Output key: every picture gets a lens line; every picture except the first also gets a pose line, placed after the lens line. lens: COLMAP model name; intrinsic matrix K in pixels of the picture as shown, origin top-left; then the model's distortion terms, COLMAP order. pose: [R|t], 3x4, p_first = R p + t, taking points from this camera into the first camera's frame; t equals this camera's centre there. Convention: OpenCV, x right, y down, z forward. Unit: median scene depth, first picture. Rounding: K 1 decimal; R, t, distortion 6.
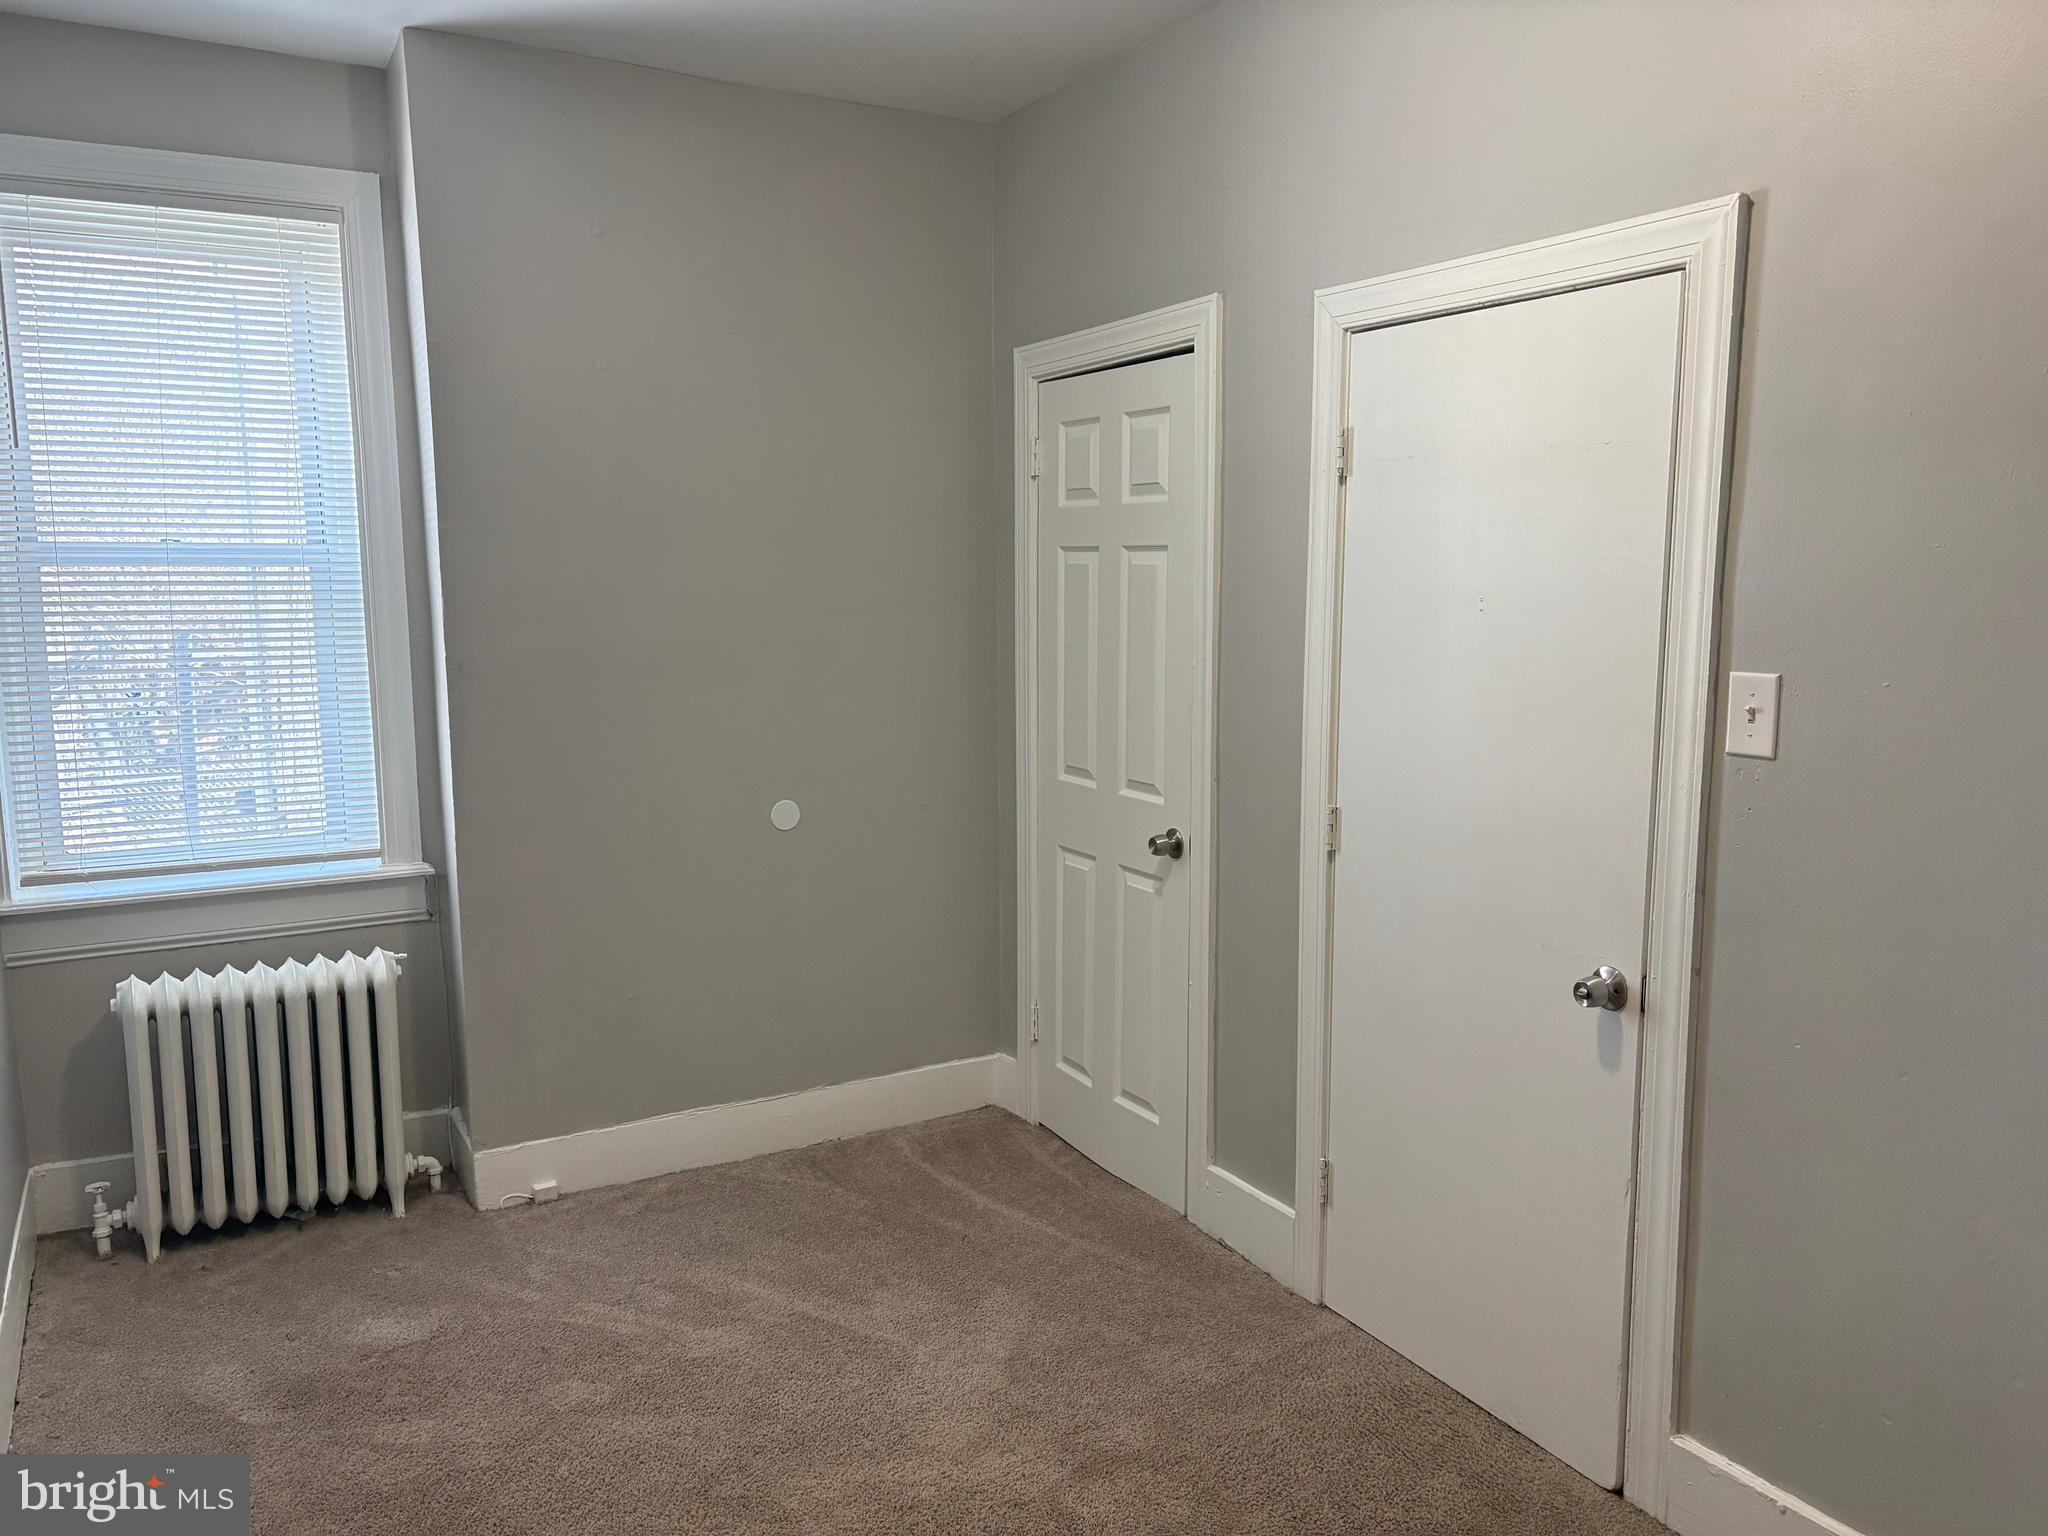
lens RADIAL K [[1556.9, 0, 1020.5], [0, 1556.9, 765.2], [0, 0, 1]] dist [0.066103, -0.053283]
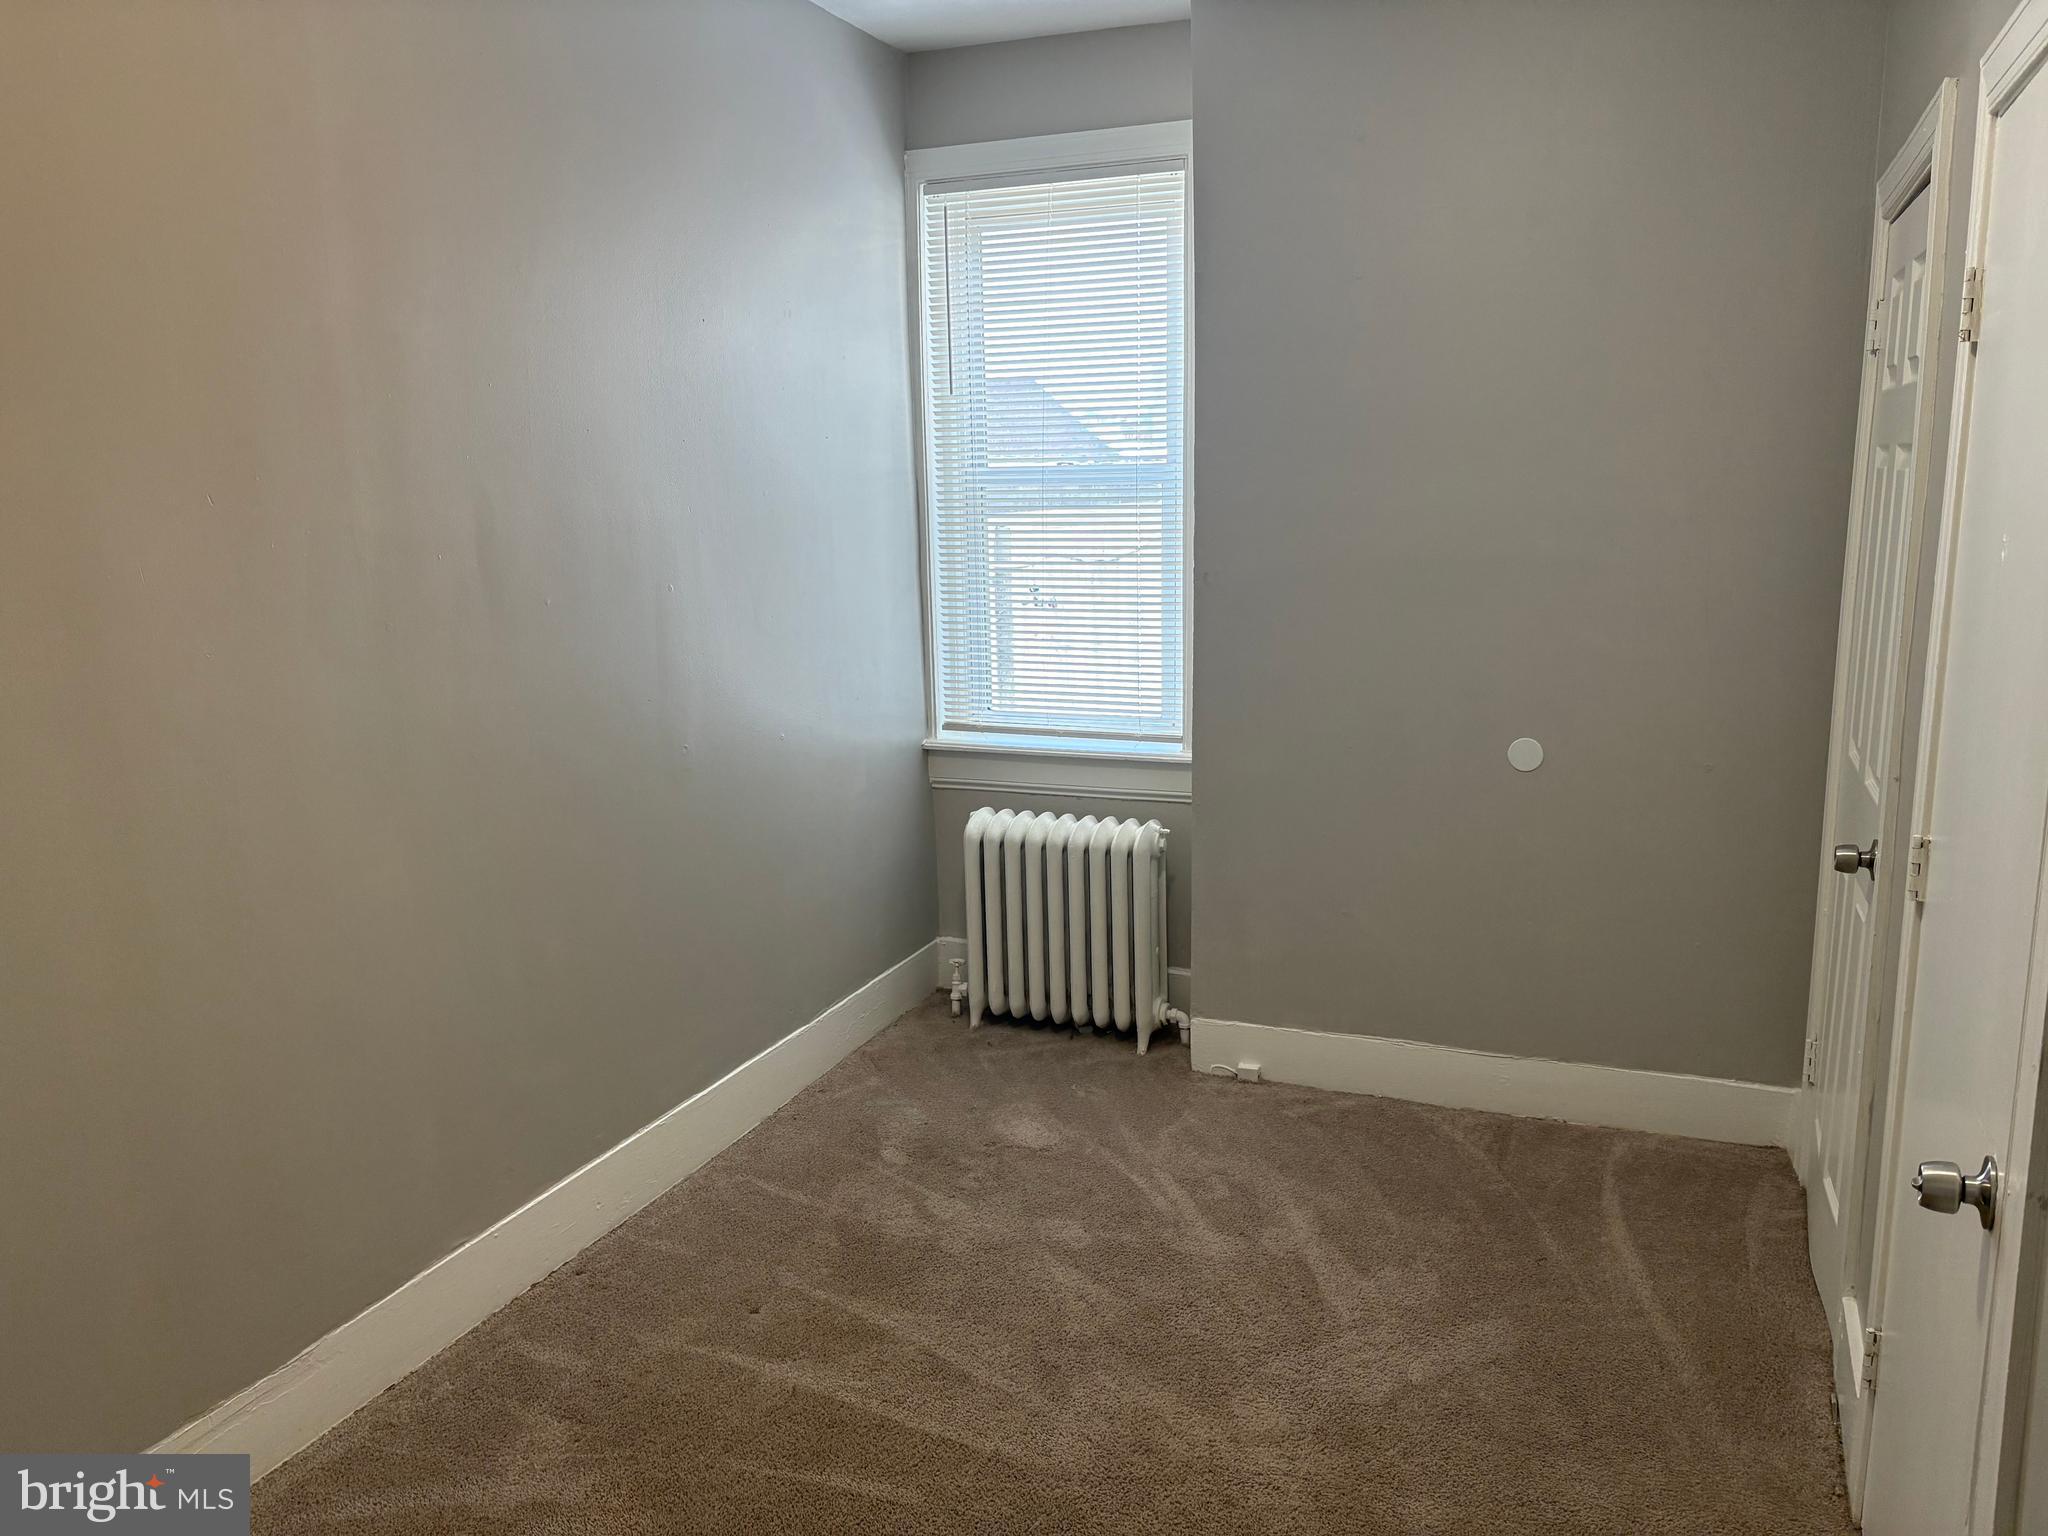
lens RADIAL K [[1556.9, 0, 1029.3], [0, 1556.9, 766.7], [0, 0, 1]] dist [0.066103, -0.053283]
pose [[0.617655, 0.137753, -0.774291, 0.412832], [-0.084567, 0.990465, 0.108753, -0.038879], [0.781889, -0.001692, 0.623415, 0.226641]]
